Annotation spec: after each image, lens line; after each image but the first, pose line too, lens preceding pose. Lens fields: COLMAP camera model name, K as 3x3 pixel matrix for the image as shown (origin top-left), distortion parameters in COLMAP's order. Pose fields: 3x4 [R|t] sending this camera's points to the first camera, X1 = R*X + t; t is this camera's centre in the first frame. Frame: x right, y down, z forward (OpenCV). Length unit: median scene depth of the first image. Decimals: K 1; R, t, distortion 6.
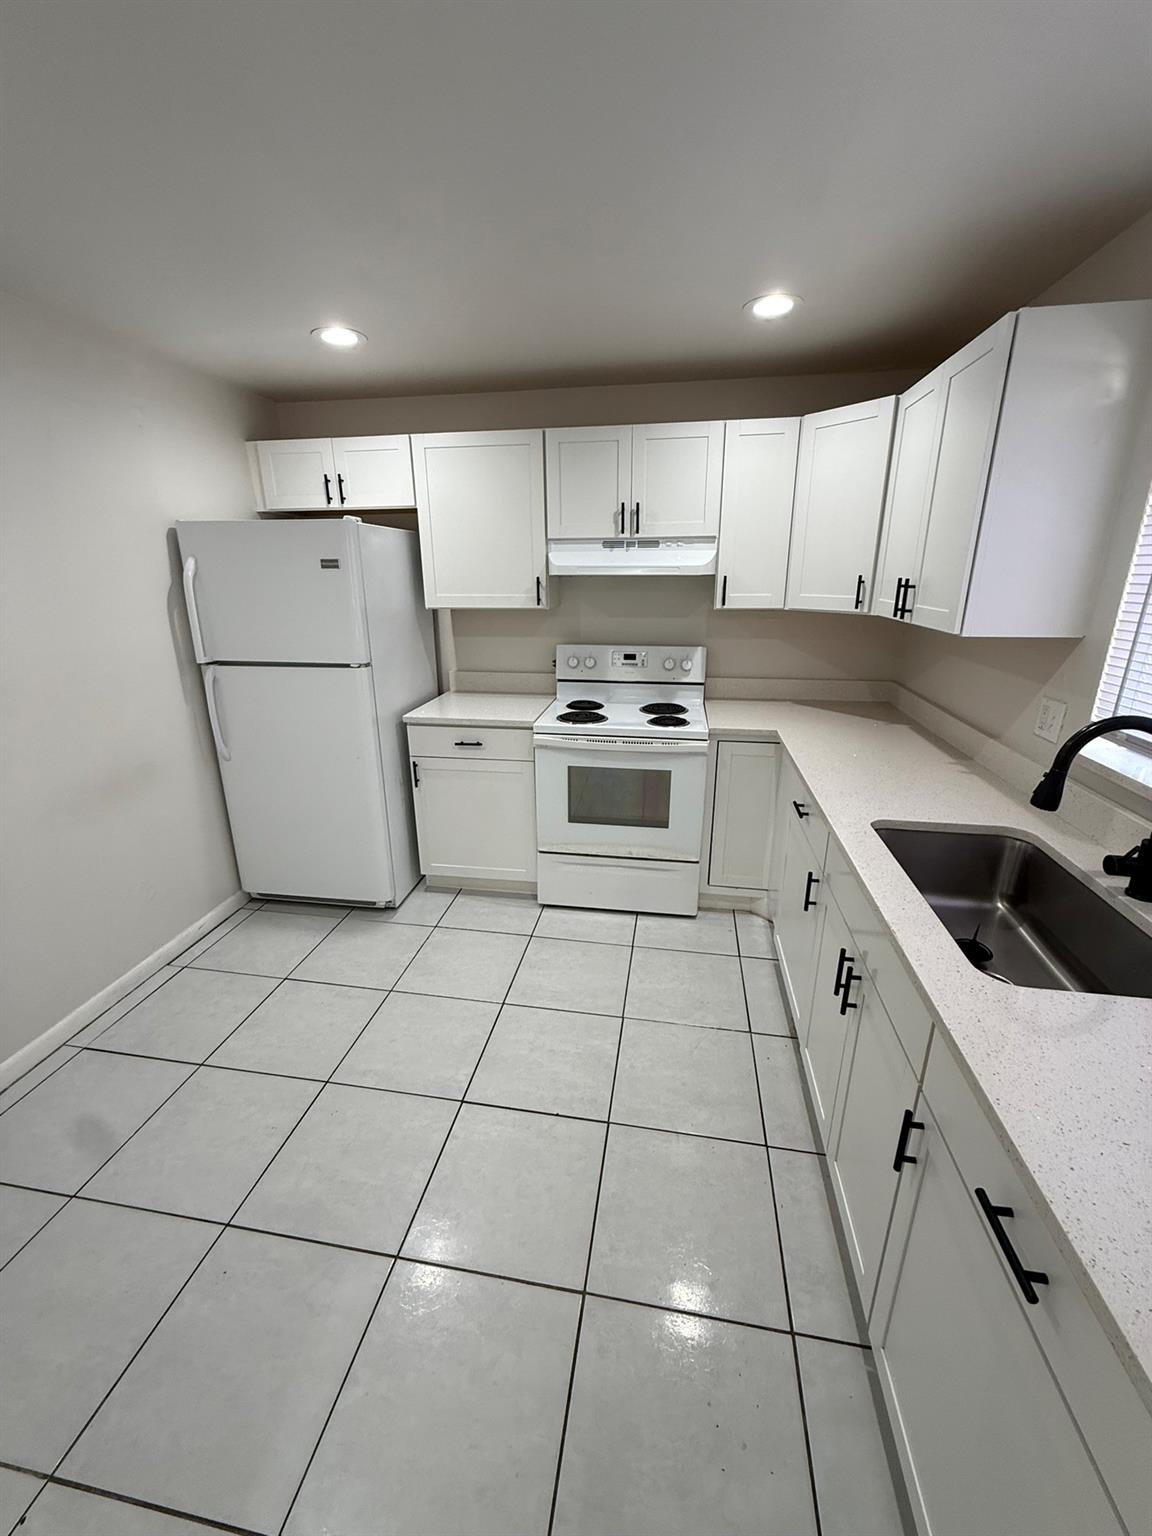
lens RADIAL K [[615.5, 0, 577.9], [0, 615.5, 765.9], [0, 0, 1]] dist [0.001255, 0.000374]
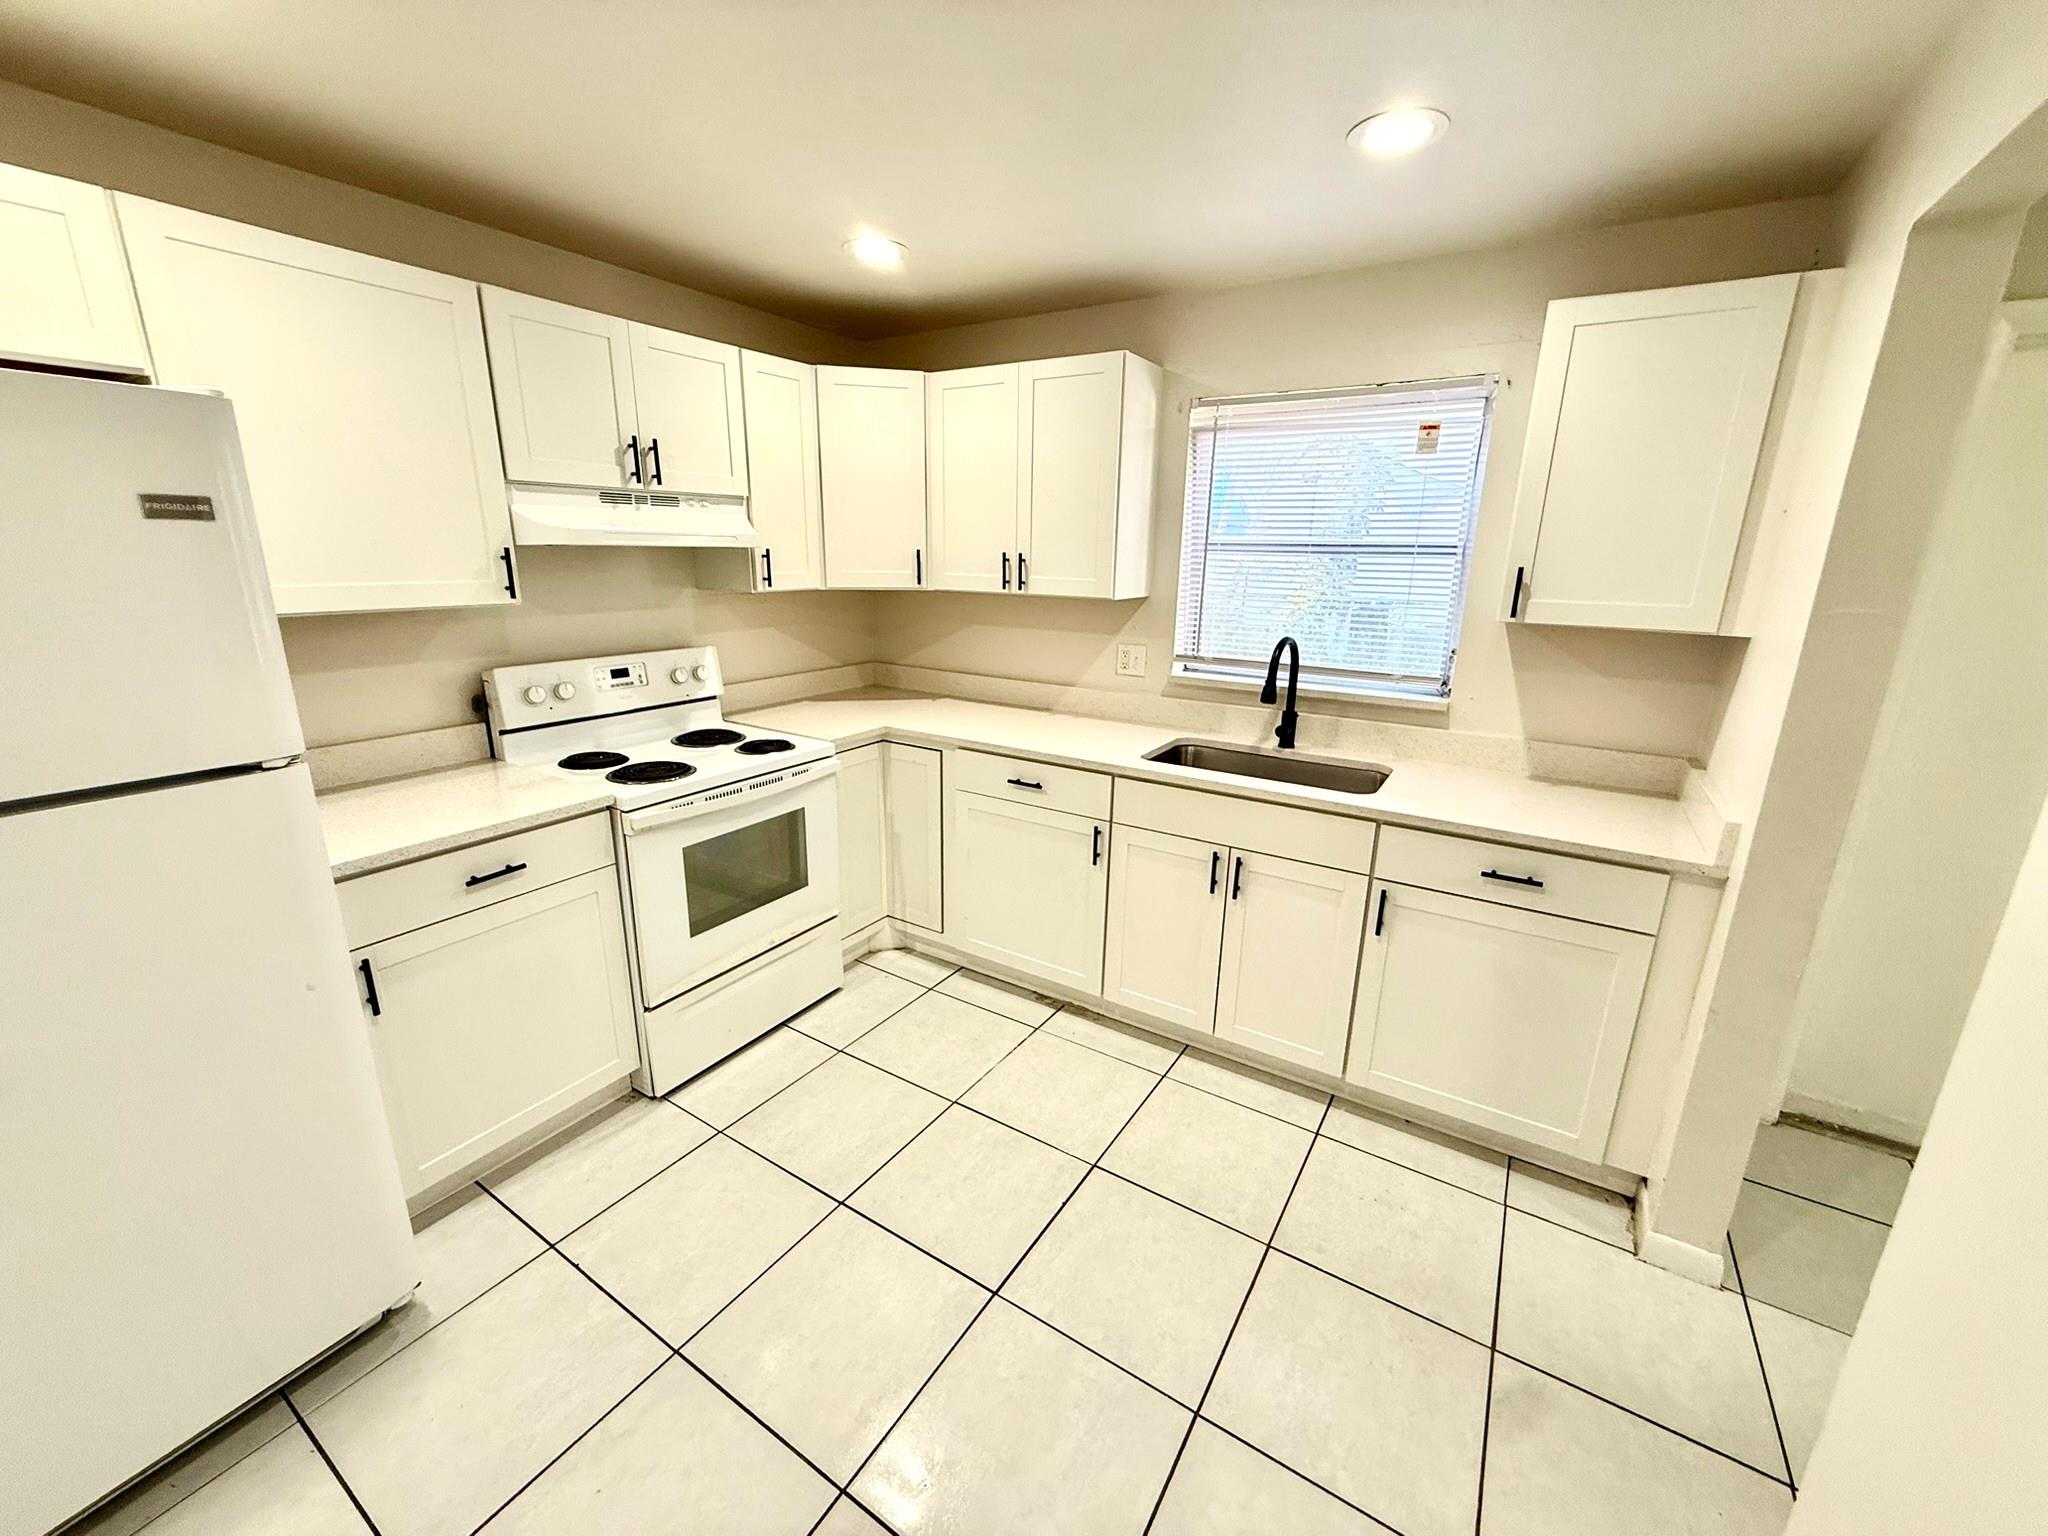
lens RADIAL K [[820.6, 0, 1019.3], [0, 820.6, 767.3], [0, 0, 1]] dist [0.001255, 0.000374]
pose [[0.391038, -0.228340, 0.891600, -0.604395], [0.266398, 0.955349, 0.127829, -0.093335], [-0.880978, 0.187534, 0.434407, 0.321632]]
